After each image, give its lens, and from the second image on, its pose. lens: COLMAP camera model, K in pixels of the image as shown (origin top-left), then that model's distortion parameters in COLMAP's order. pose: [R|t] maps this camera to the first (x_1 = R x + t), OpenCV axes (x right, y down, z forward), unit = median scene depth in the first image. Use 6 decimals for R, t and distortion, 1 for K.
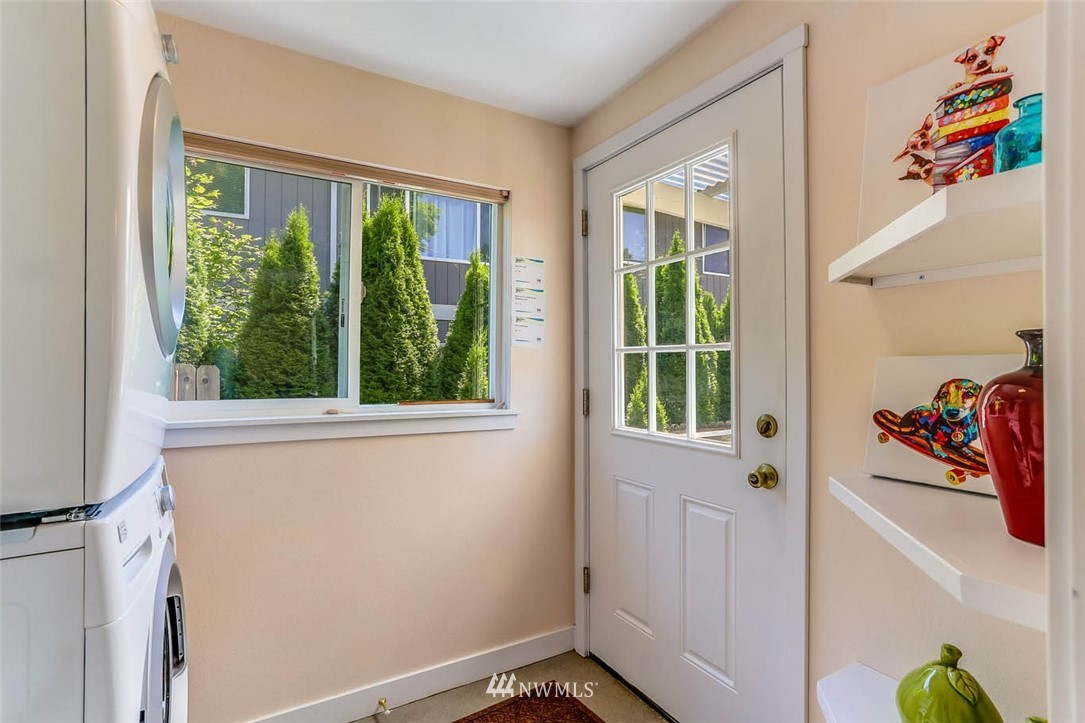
lens RADIAL K [[519.6, 0, 541.9], [0, 519.6, 358.2], [0, 0, 1]] dist [-0.056956, 0.019861]
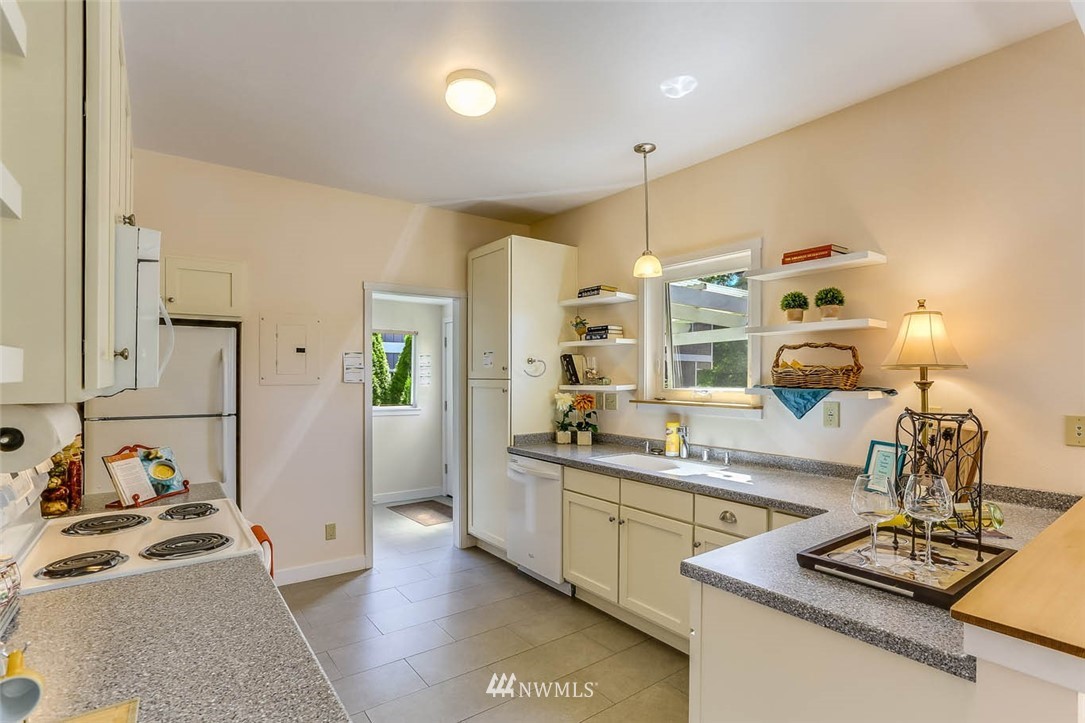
lens RADIAL K [[519.6, 0, 540.1], [0, 519.6, 372.8], [0, 0, 1]] dist [-0.056956, 0.019861]
pose [[0.995206, 0.003849, 0.097727, 0.165541], [-0.004138, 0.999988, 0.002763, -0.050902], [-0.097715, -0.003155, 0.995209, -0.954714]]
